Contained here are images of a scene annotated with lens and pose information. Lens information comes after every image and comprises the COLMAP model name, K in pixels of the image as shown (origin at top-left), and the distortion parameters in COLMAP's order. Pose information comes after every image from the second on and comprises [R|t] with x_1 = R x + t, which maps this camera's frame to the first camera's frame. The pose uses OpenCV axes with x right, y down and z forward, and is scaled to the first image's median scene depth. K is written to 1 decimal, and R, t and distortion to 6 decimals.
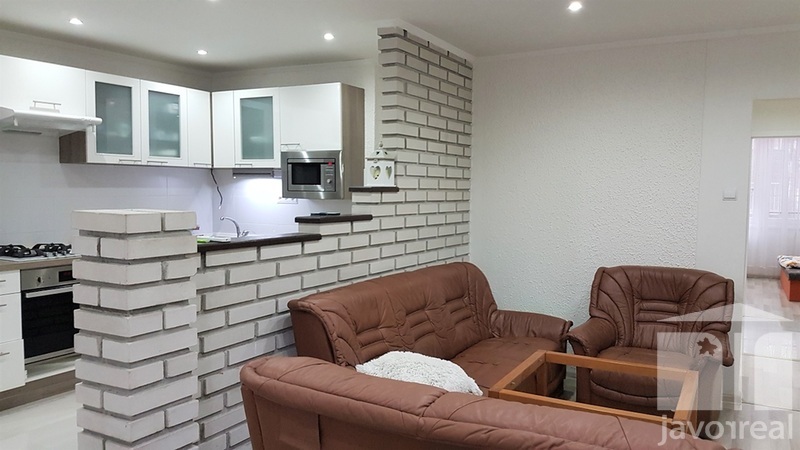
lens RADIAL K [[610.6, 0, 400.0], [0, 610.6, 225.0], [0, 0, 1]] dist [0.219632, -0.369004]
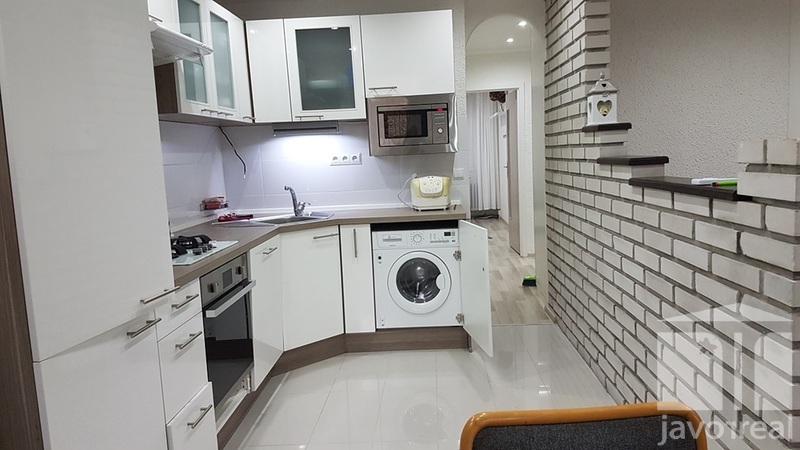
lens RADIAL K [[610.6, 0, 400.0], [0, 610.6, 225.0], [0, 0, 1]] dist [0.219632, -0.369004]
pose [[0.891764, -0.103292, 0.440554, -0.662105], [0.083067, 0.994421, 0.065007, -0.003296], [-0.444811, -0.021375, 0.895369, 0.320018]]
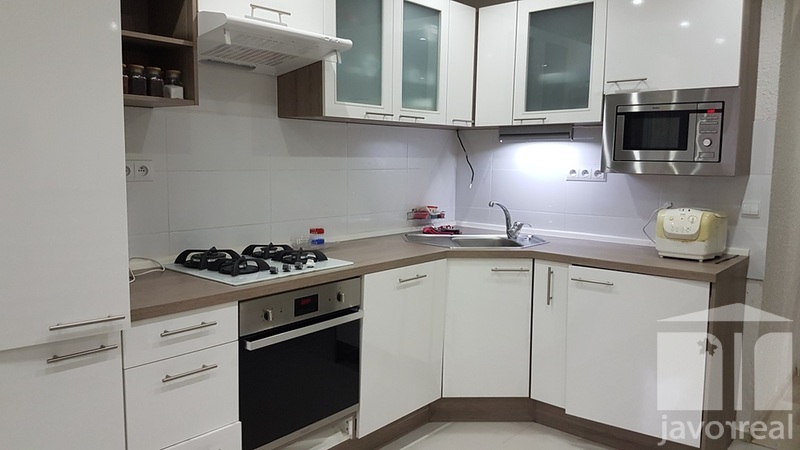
lens RADIAL K [[610.6, 0, 400.0], [0, 610.6, 225.0], [0, 0, 1]] dist [0.219632, -0.369004]
pose [[0.978922, 0.026152, -0.202551, -0.327063], [-0.016137, 0.998571, 0.050939, -0.026245], [0.203594, -0.046597, 0.977946, 0.455286]]
